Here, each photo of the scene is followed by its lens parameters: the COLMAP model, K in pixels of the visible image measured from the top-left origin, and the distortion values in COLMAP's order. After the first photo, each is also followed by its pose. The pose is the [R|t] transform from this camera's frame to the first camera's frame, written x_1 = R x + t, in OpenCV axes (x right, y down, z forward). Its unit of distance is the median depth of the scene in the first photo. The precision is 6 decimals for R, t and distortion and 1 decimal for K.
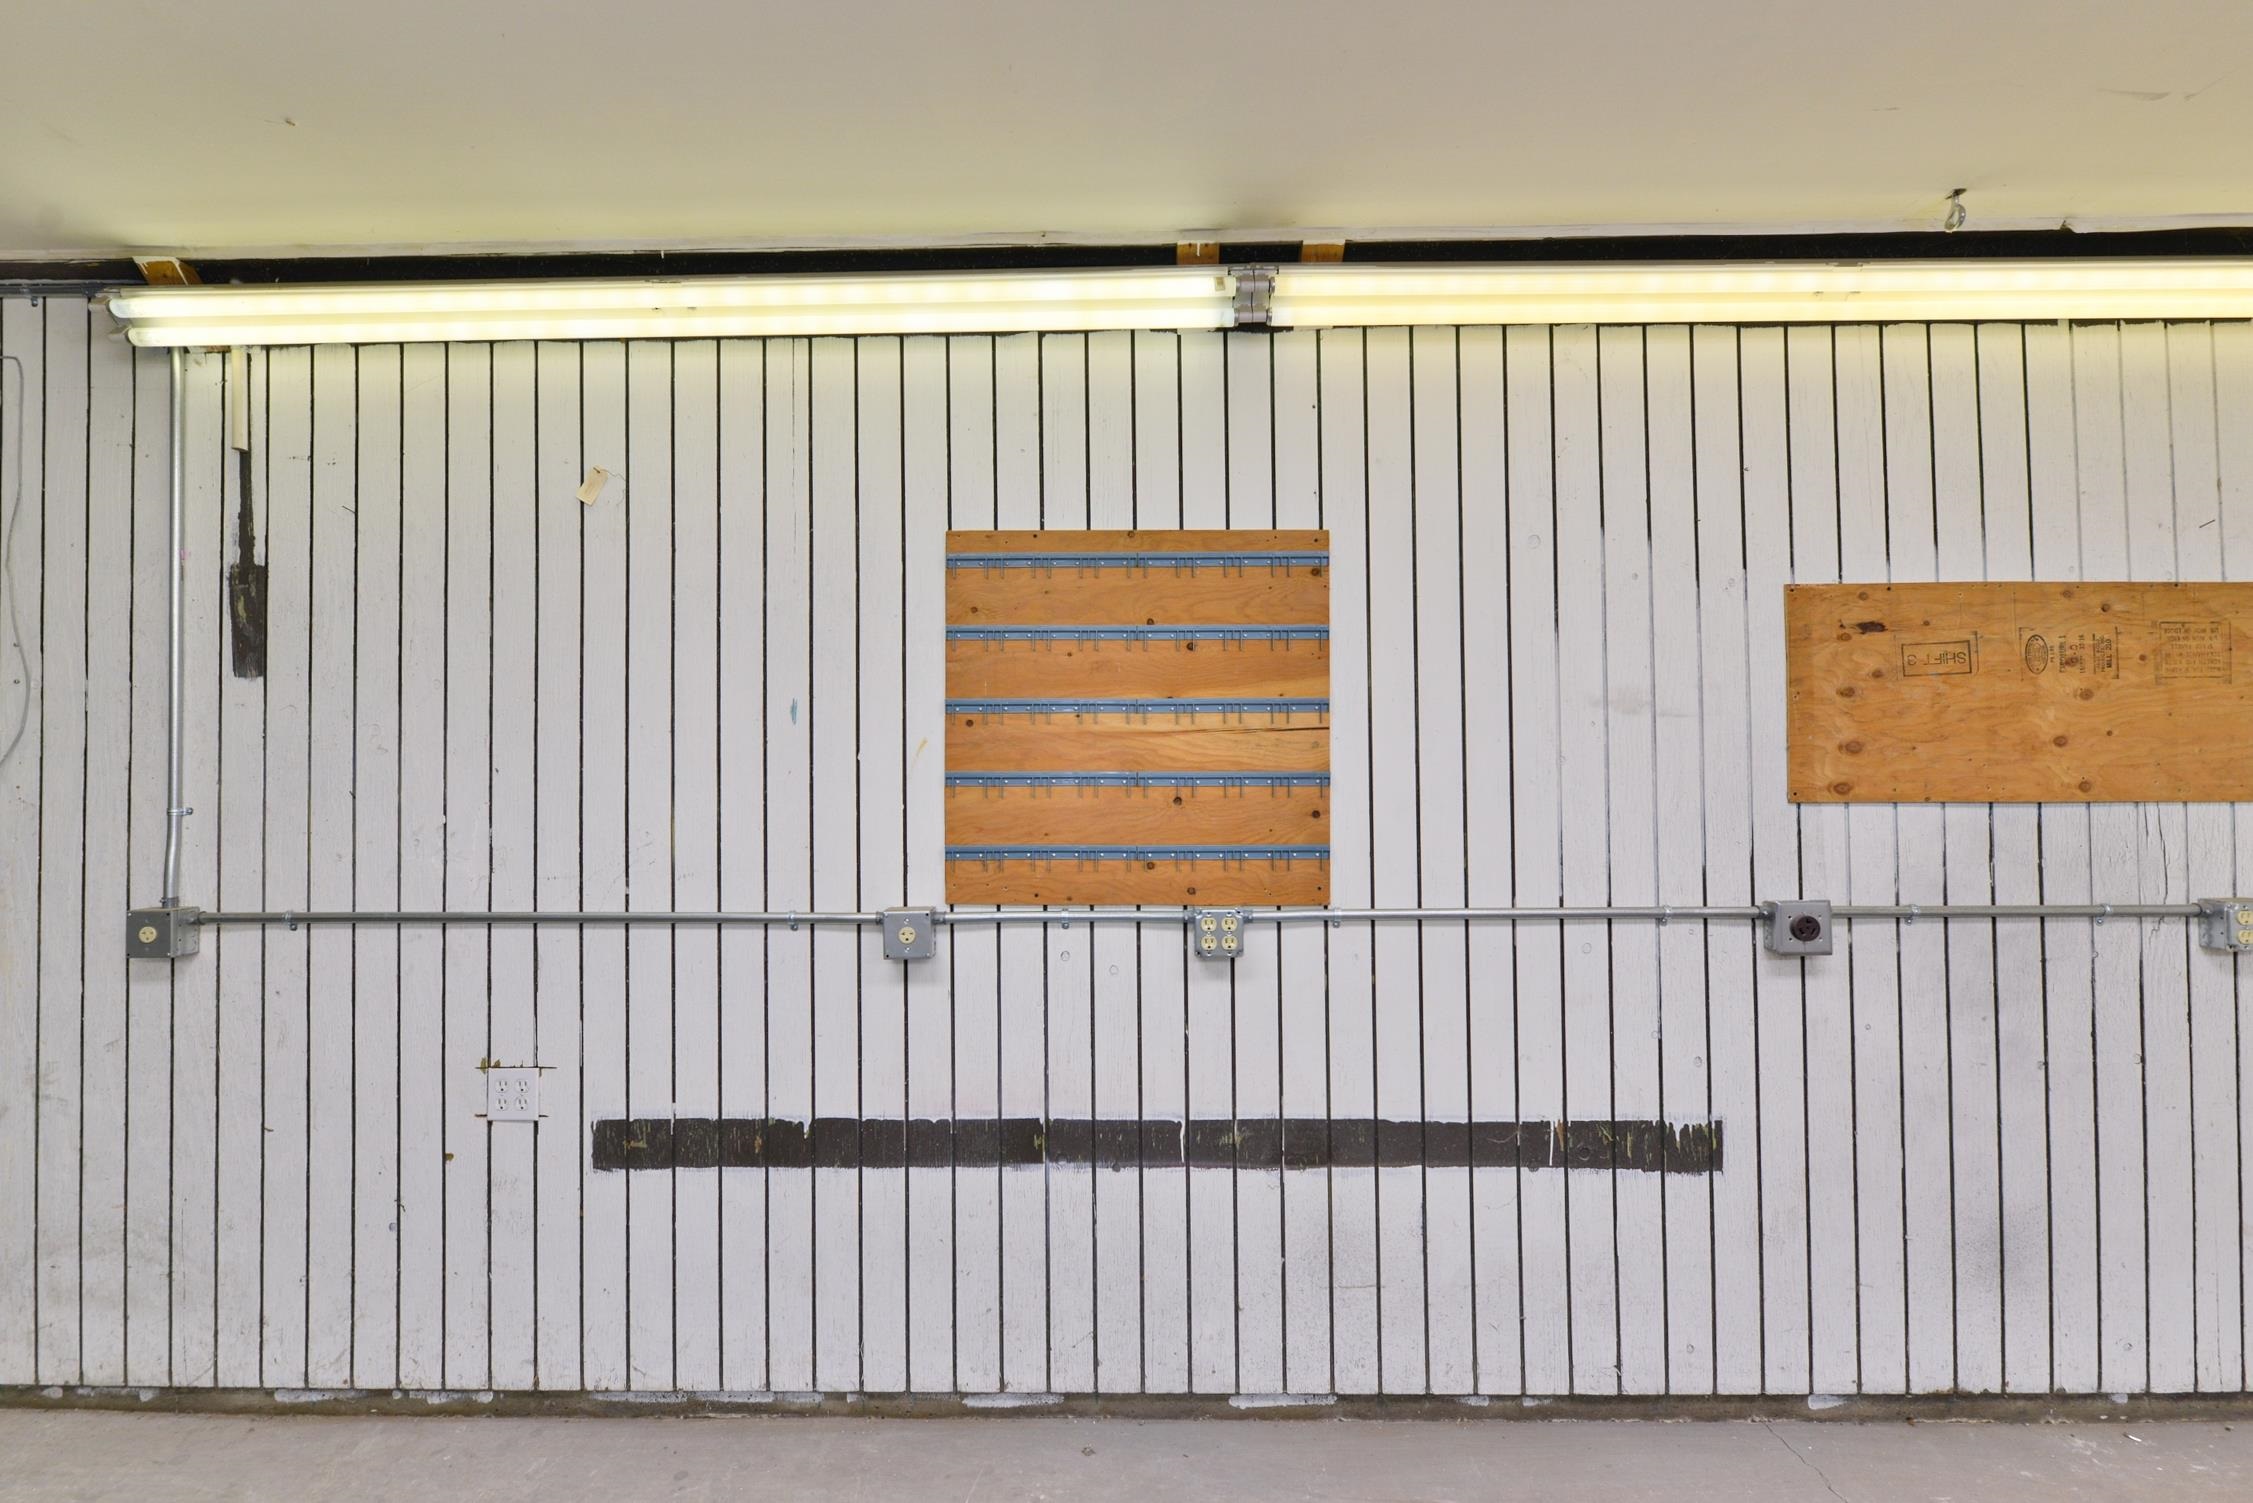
lens RADIAL K [[931.9, 0, 1125.0], [0, 931.9, 738.2], [0, 0, 1]] dist [-0.003337, -0.000792]
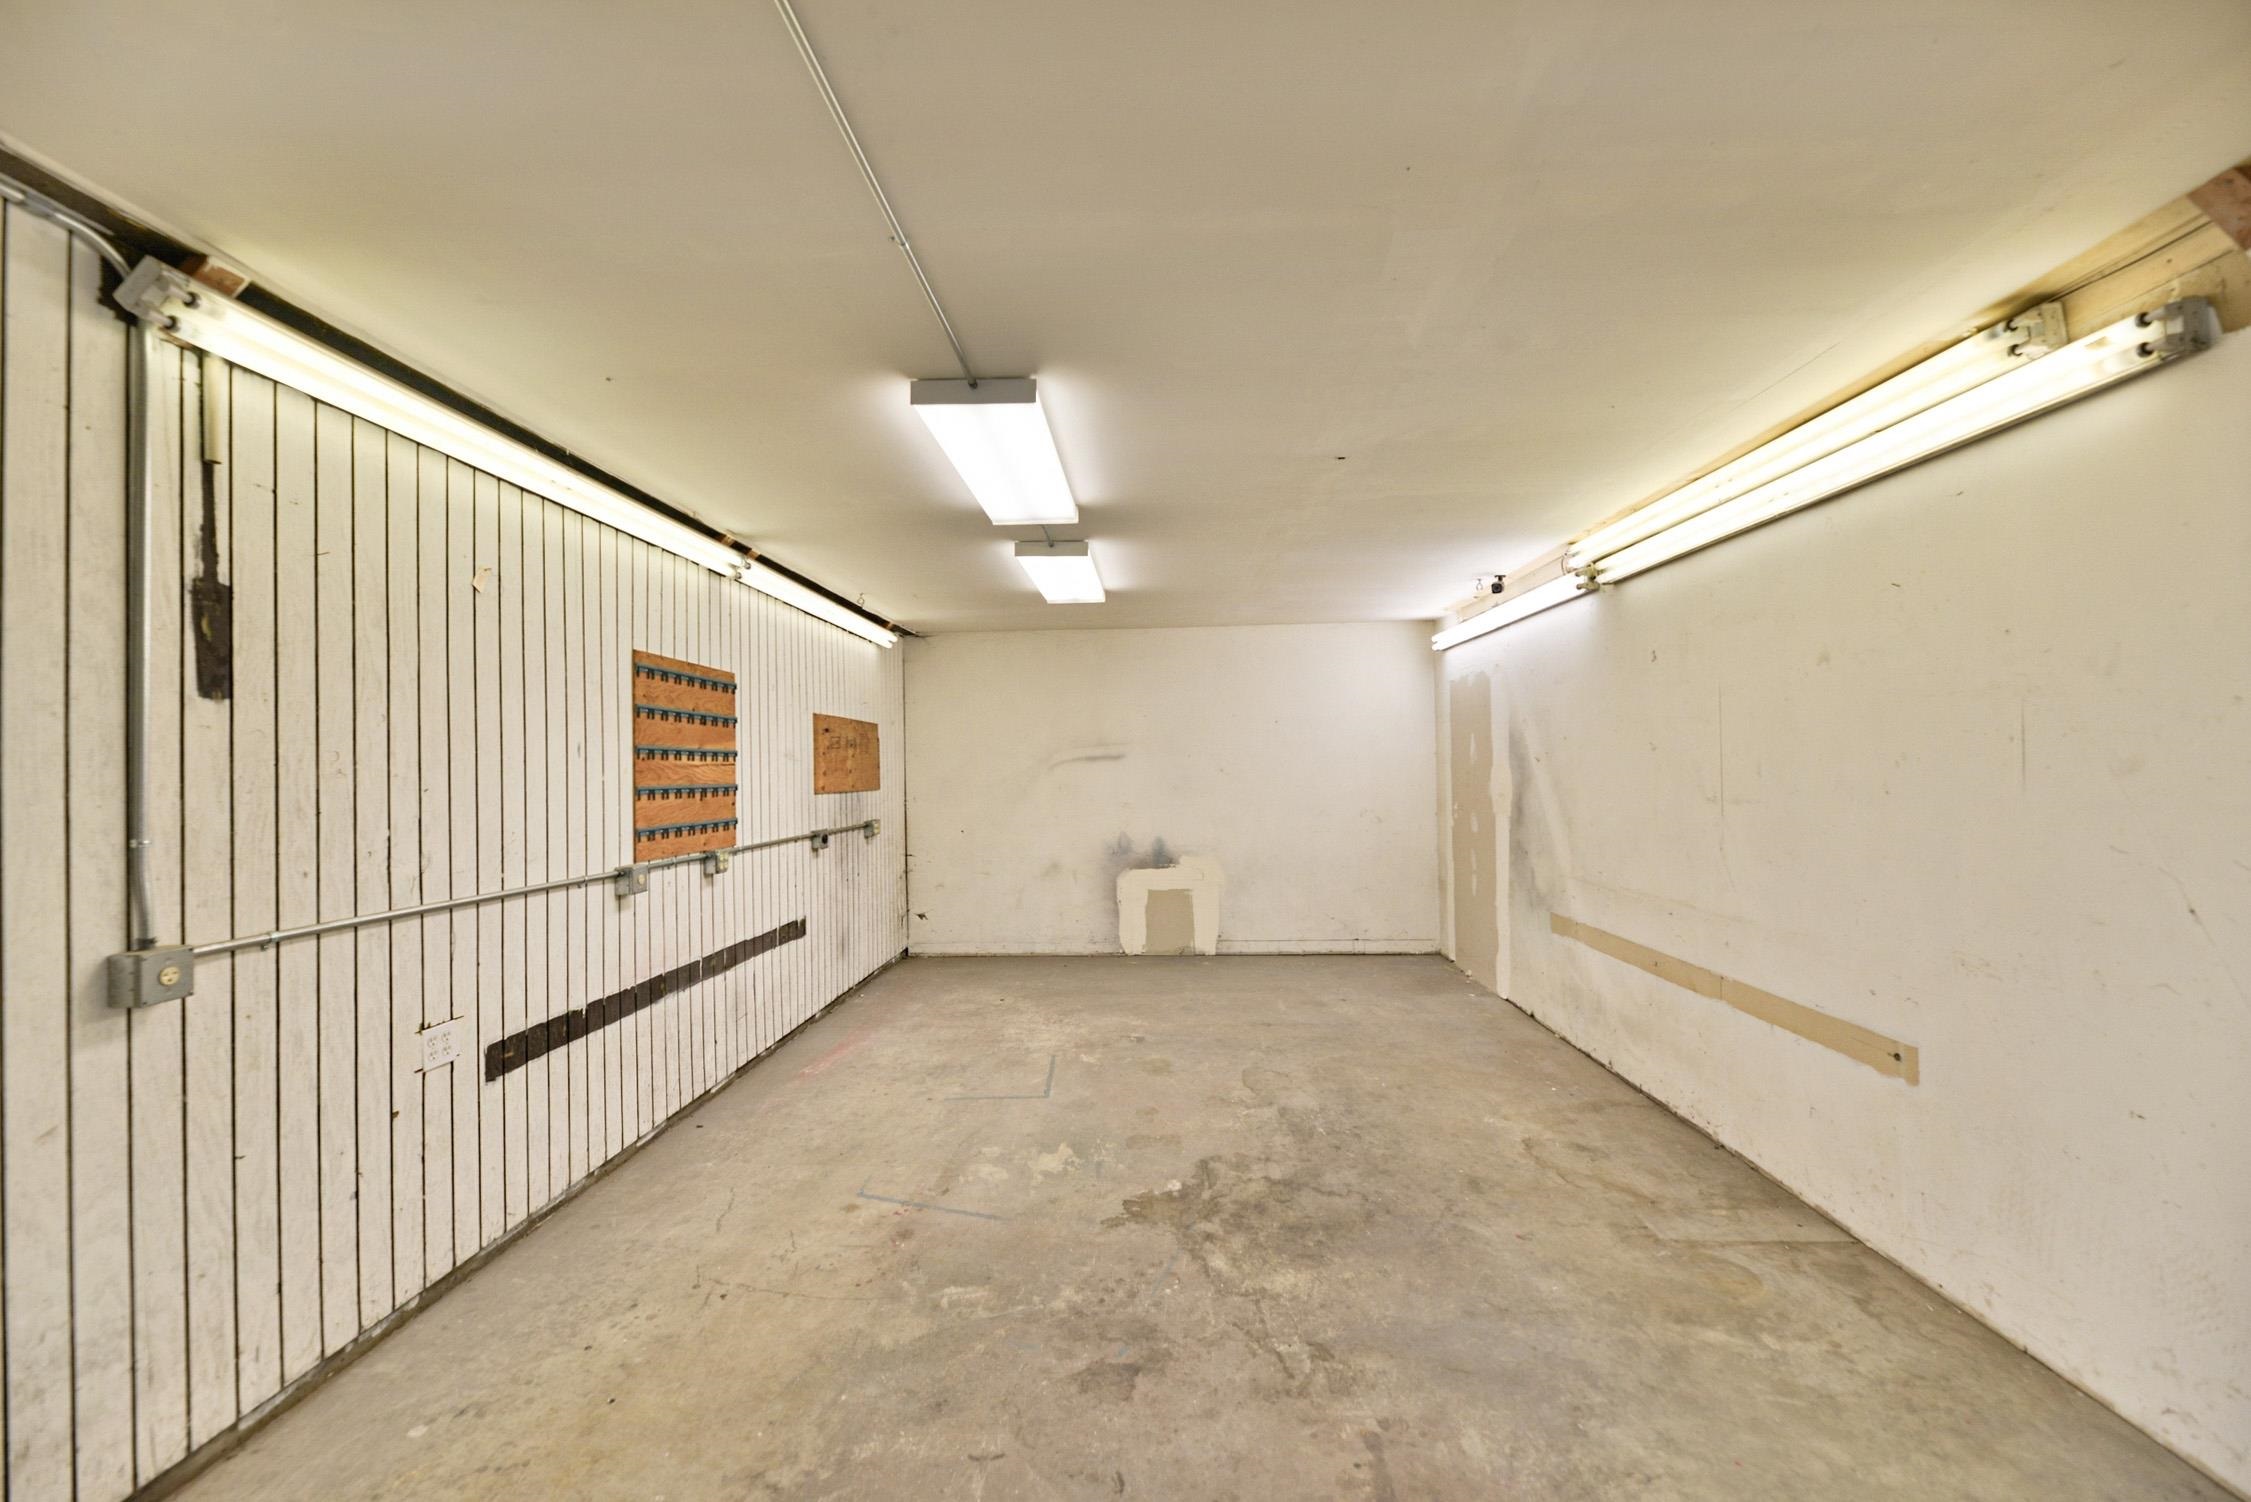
lens RADIAL K [[910.5, 0, 1126.8], [0, 910.5, 761.6], [0, 0, 1]] dist [0.000942, -0.000149]
pose [[0.025754, 0.014902, 0.999557, -1.879510], [-0.000828, 0.999889, -0.014885, 0.013149], [-0.999668, -0.000444, 0.025764, 0.028983]]
